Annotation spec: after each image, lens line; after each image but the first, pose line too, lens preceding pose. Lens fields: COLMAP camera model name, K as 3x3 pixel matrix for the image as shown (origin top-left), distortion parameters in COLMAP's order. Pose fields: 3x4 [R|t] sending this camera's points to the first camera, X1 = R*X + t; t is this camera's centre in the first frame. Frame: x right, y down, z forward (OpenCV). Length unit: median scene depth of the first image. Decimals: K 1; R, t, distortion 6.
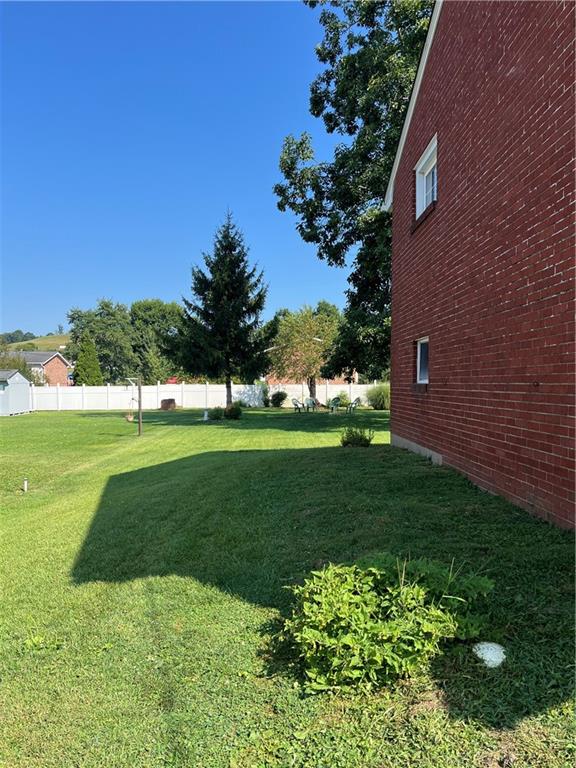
lens RADIAL K [[577.5, 0, 290.7], [0, 577.5, 385.1], [0, 0, 1]] dist [0.072427, -0.068295]
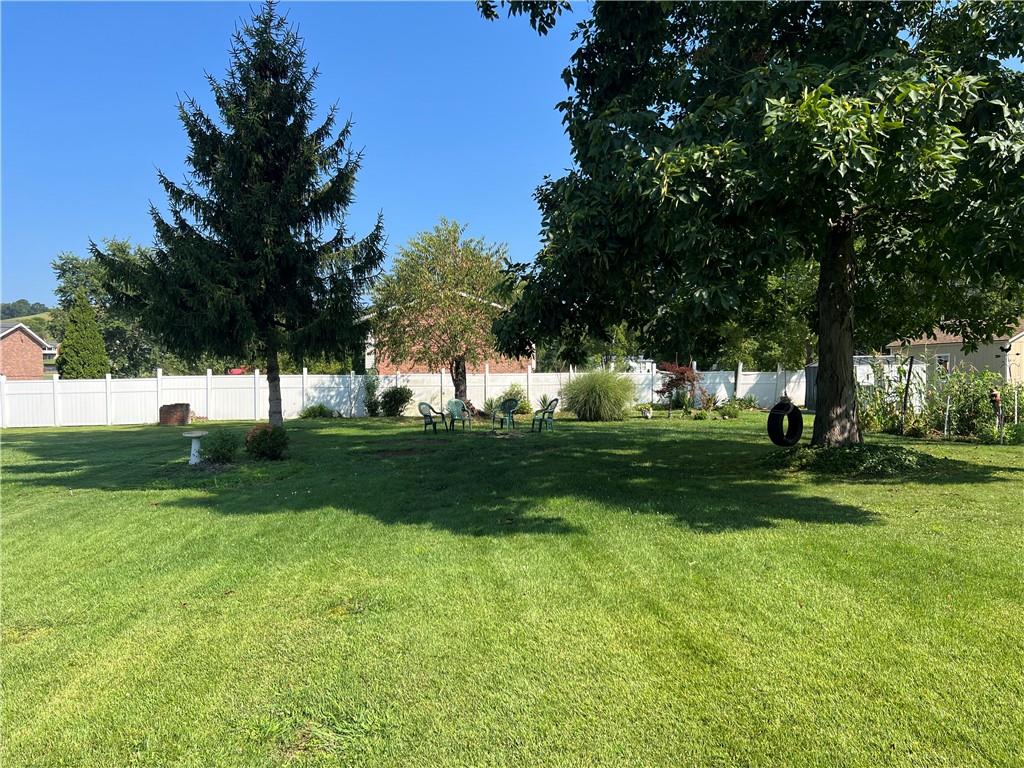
lens RADIAL K [[770.0, 0, 519.5], [0, 770.0, 384.1], [0, 0, 1]] dist [0.072427, -0.068295]
pose [[0.992539, -0.011178, 0.121413, 0.007128], [0.009786, 0.999879, 0.012059, 0.001240], [-0.121533, -0.010781, 0.992529, 0.323911]]
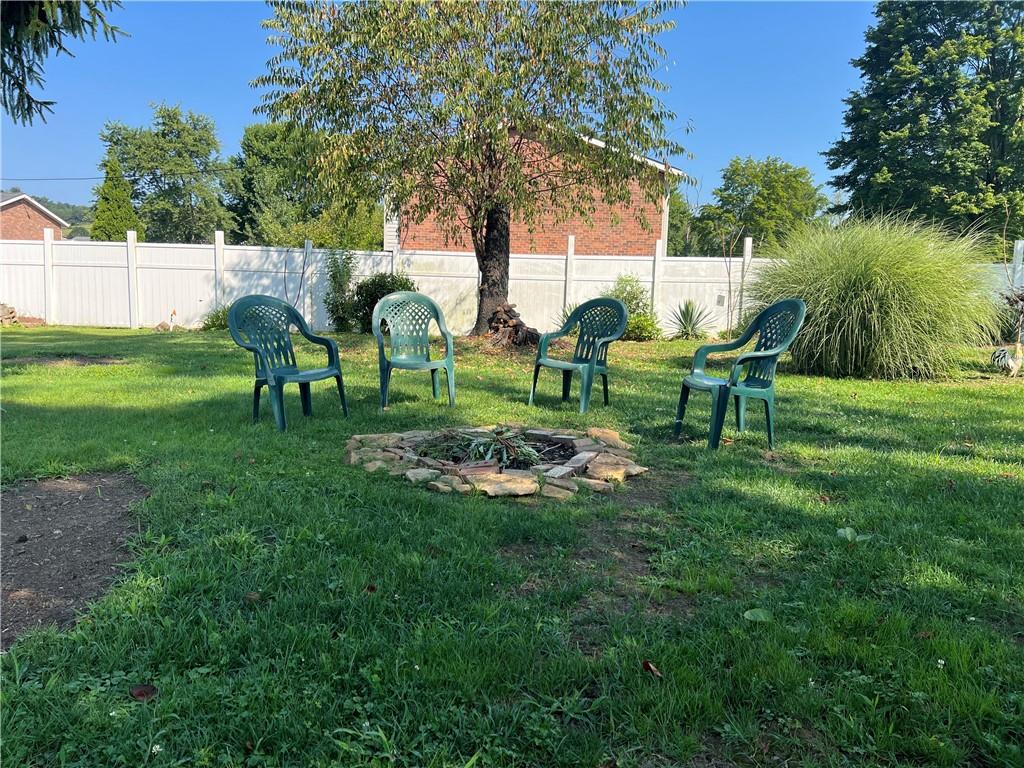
lens RADIAL K [[770.0, 0, 515.2], [0, 770.0, 384.7], [0, 0, 1]] dist [0.072427, -0.068295]
pose [[0.999171, 0.028528, -0.029059, 0.059046], [-0.024683, 0.991848, 0.125014, 0.017985], [0.032388, -0.124194, 0.991729, 0.745175]]
